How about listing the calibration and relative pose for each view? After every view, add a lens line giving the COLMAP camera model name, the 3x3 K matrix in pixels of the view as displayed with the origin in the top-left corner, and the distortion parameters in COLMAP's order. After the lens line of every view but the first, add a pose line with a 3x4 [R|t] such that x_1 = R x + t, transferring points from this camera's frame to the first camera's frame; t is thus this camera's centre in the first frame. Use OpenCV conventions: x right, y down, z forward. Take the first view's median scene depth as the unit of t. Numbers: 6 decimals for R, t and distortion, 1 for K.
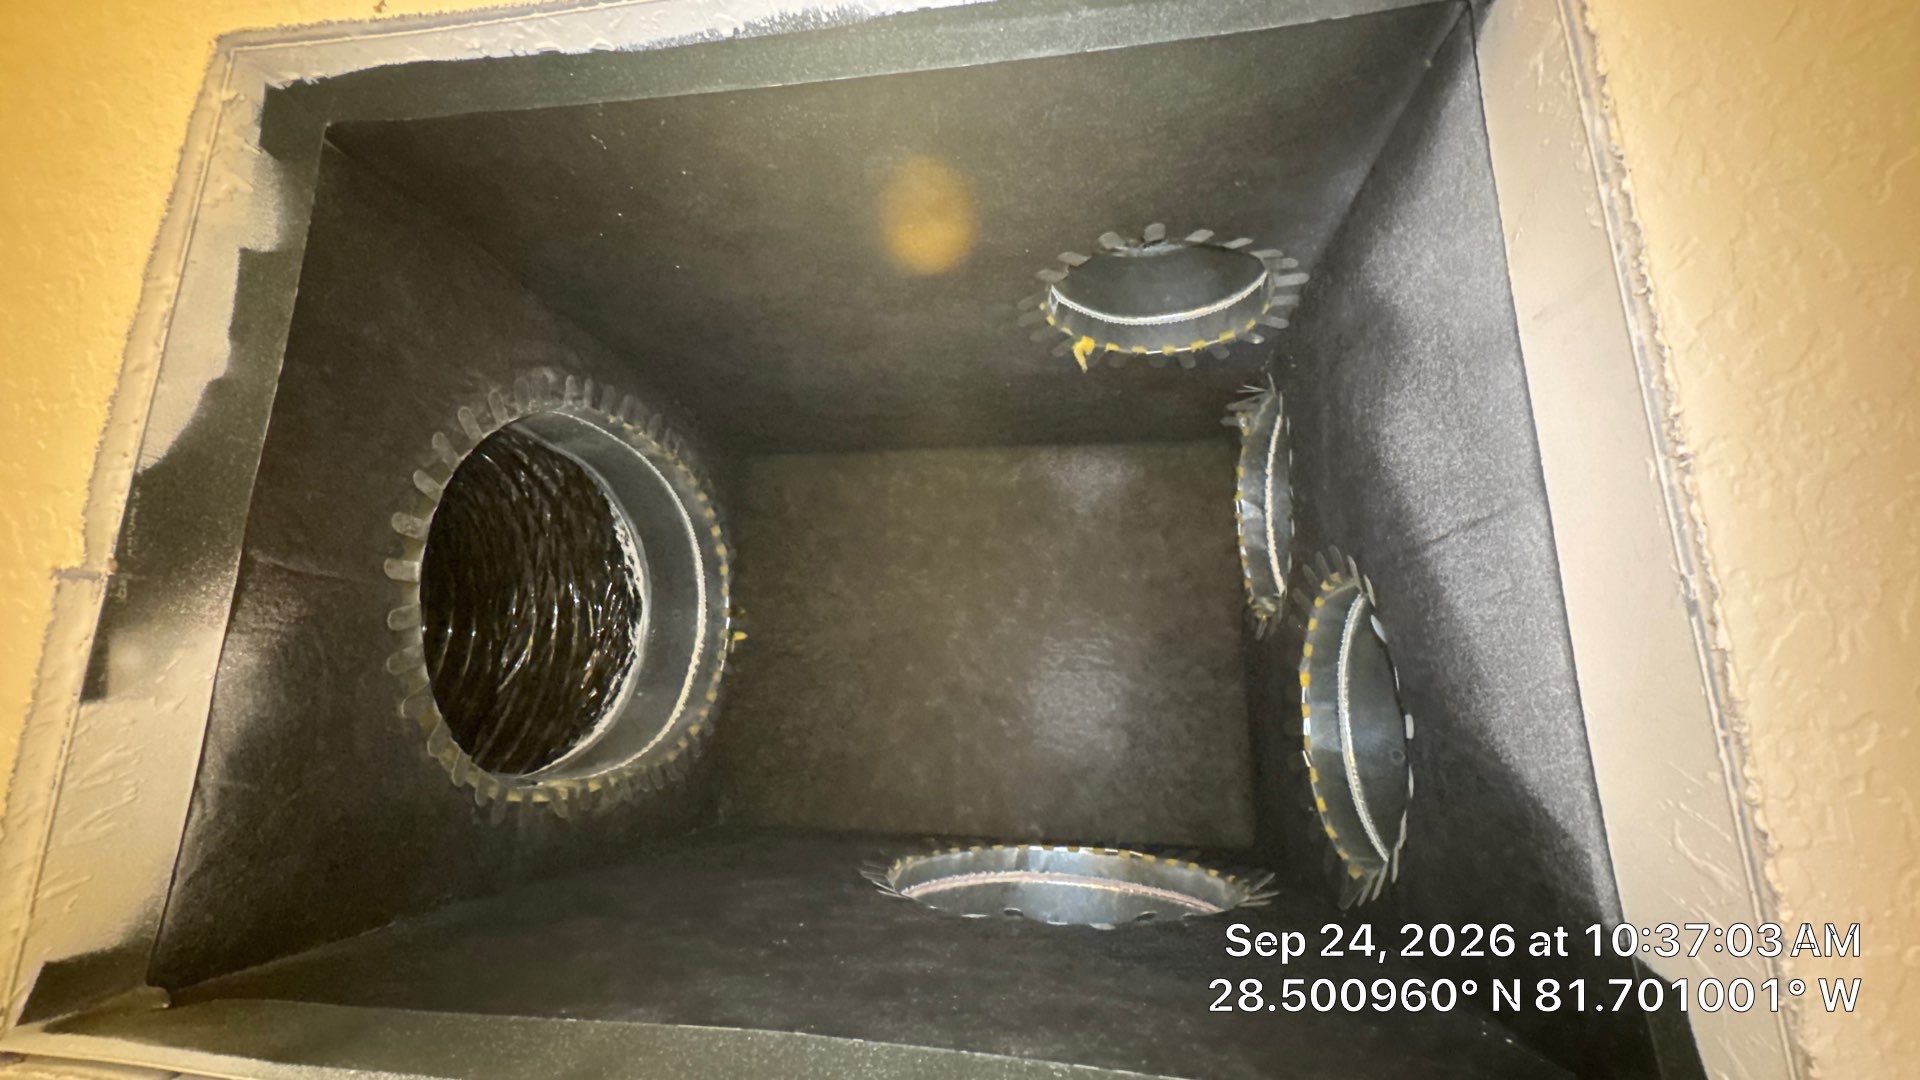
lens RADIAL K [[765.9, 0, 958.6], [0, 765.9, 535.2], [0, 0, 1]] dist [-0.010141, 0.000573]
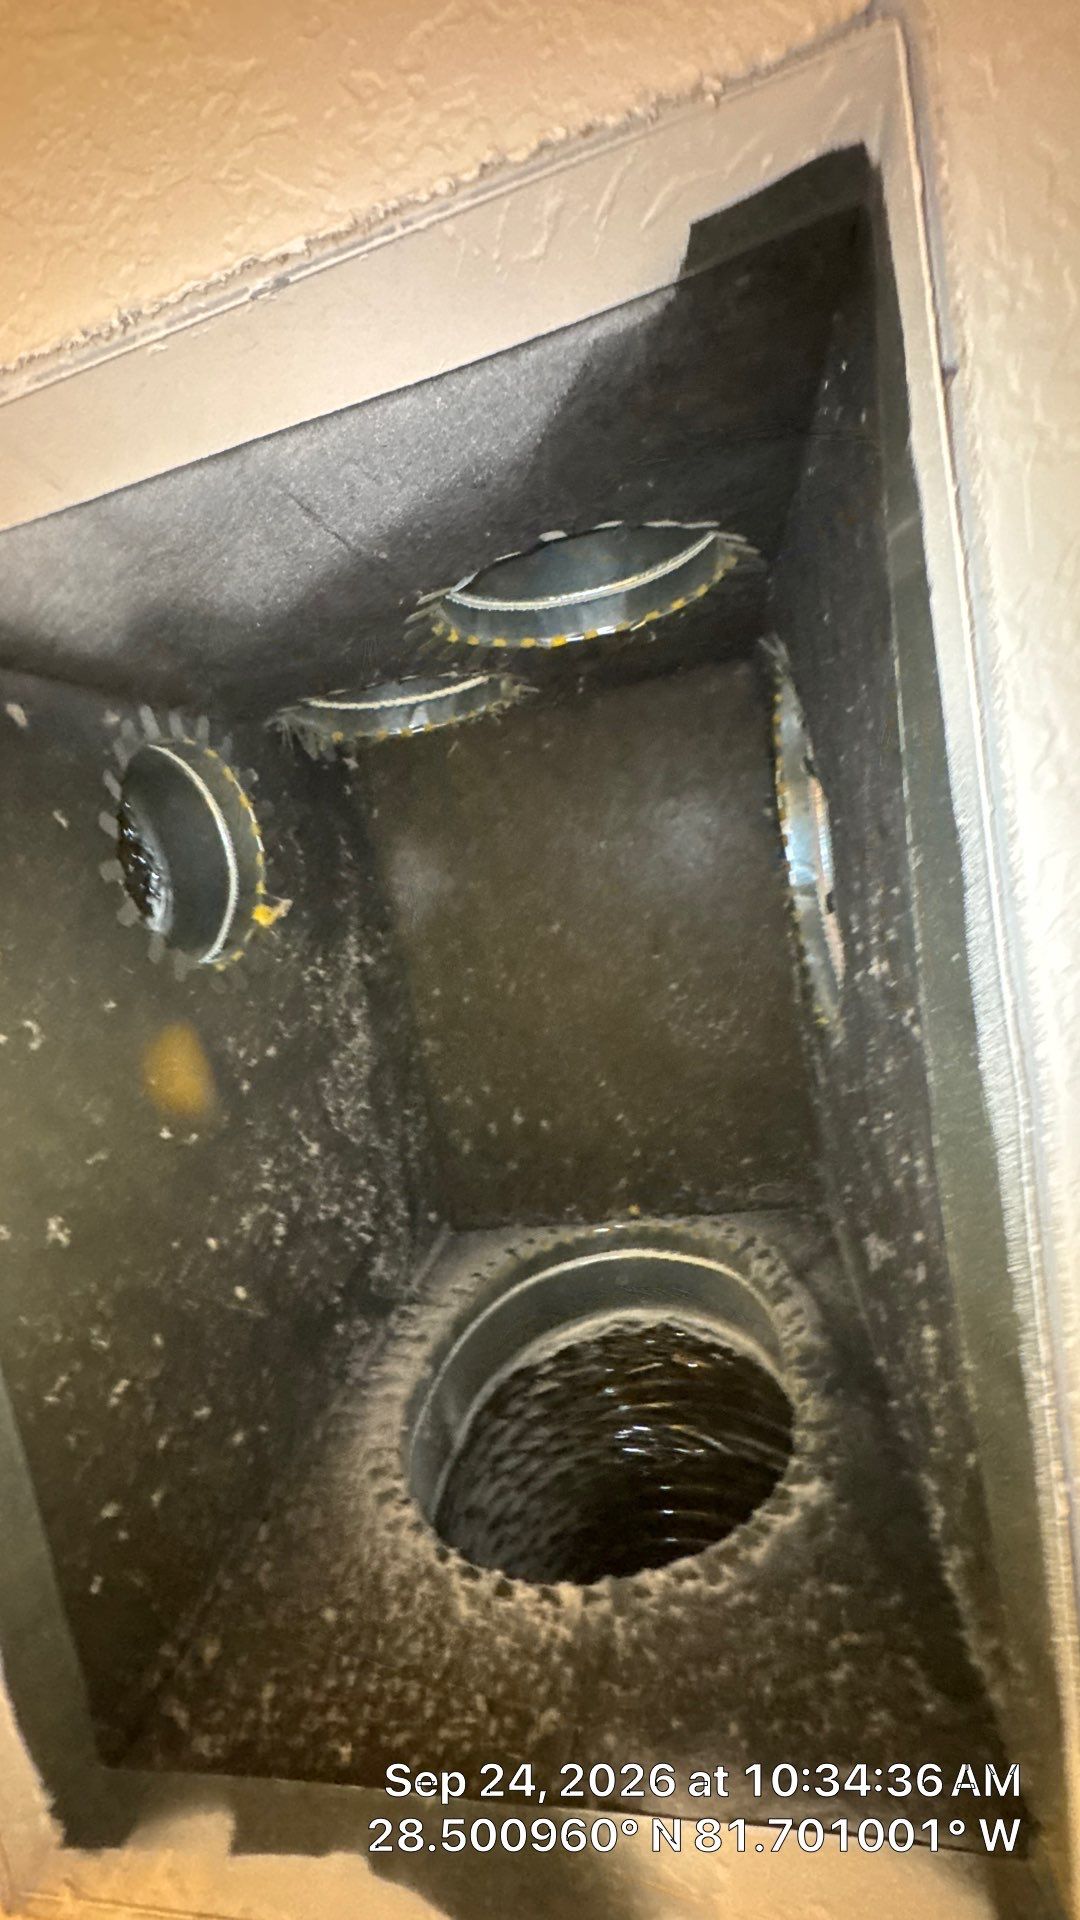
lens RADIAL K [[765.9, 0, 542.9], [0, 765.9, 959.1], [0, 0, 1]] dist [-0.010141, 0.000573]
pose [[-0.158032, -0.986951, 0.030876, 0.028033], [0.987348, -0.158353, -0.008221, 0.125600], [0.013003, 0.029186, 0.999489, 0.040918]]
